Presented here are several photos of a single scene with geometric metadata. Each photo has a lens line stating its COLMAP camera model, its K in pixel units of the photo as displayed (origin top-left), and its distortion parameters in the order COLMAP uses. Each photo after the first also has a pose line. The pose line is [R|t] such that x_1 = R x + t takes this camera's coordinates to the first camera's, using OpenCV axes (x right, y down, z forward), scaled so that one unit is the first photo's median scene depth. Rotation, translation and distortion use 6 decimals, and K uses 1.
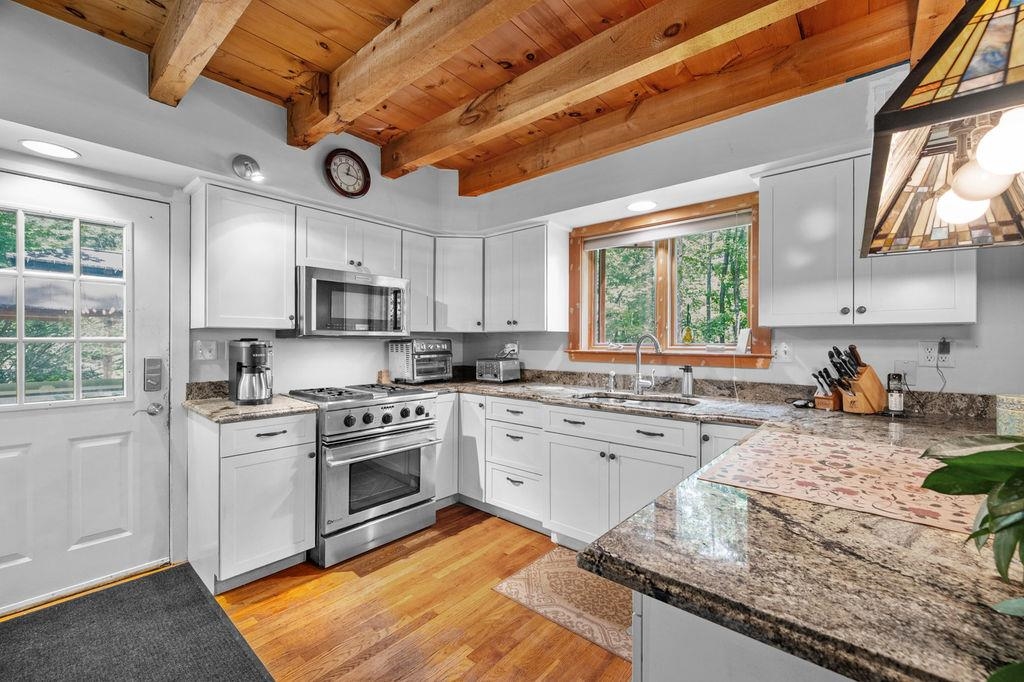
lens RADIAL K [[426.2, 0, 509.0], [0, 426.2, 342.8], [0, 0, 1]] dist [0.000022, -0.000164]
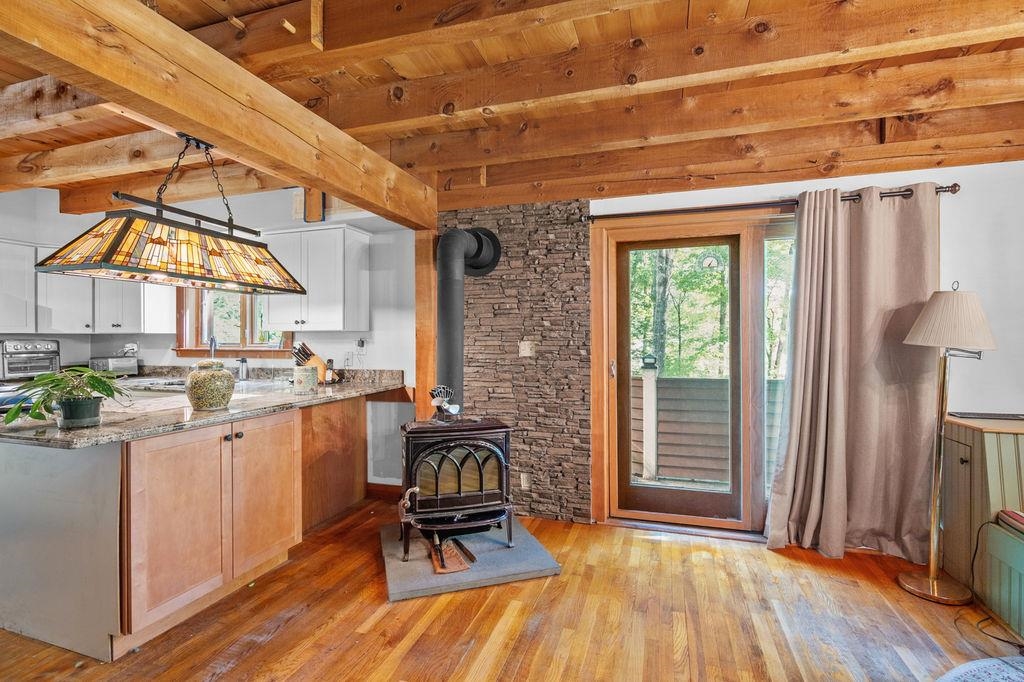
lens RADIAL K [[480.4, 0, 503.4], [0, 480.4, 347.2], [0, 0, 1]] dist [-0.002106, 0.000882]
pose [[0.922553, -0.010483, 0.385728, 0.520358], [0.006403, 0.999909, 0.011861, 0.003642], [-0.385817, -0.008473, 0.922536, -0.689294]]
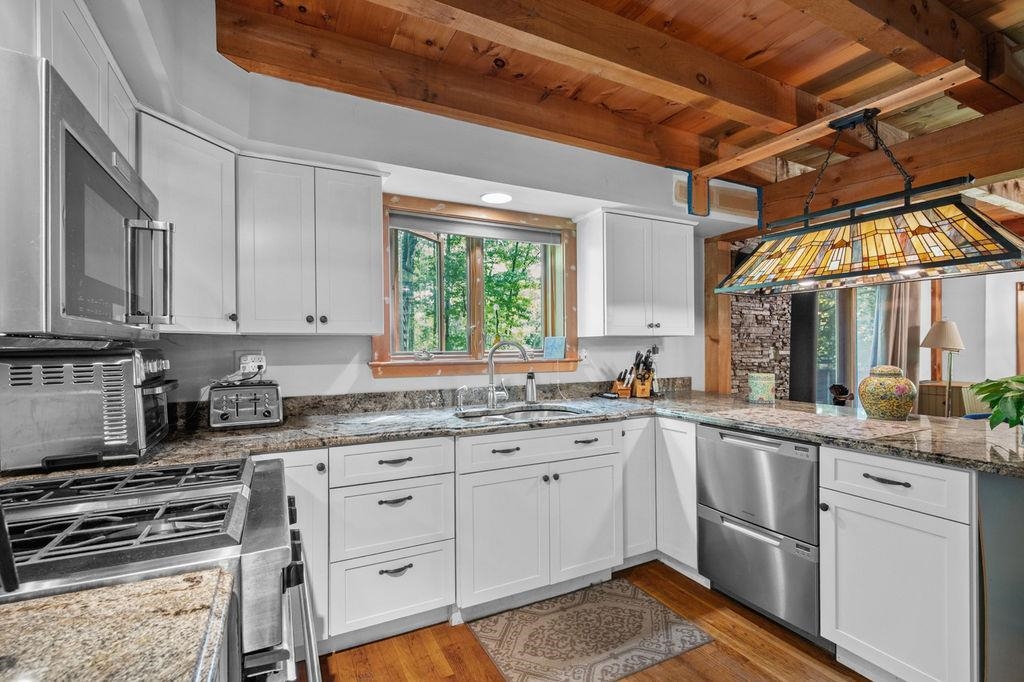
lens RADIAL K [[468.4, 0, 511.0], [0, 468.4, 349.6], [0, 0, 1]] dist [0.001391, 0.000355]
pose [[0.374898, -0.010135, 0.927011, -0.537040], [0.012657, 0.999903, 0.005813, -0.006300], [-0.926980, 0.009554, 0.374990, 0.543821]]
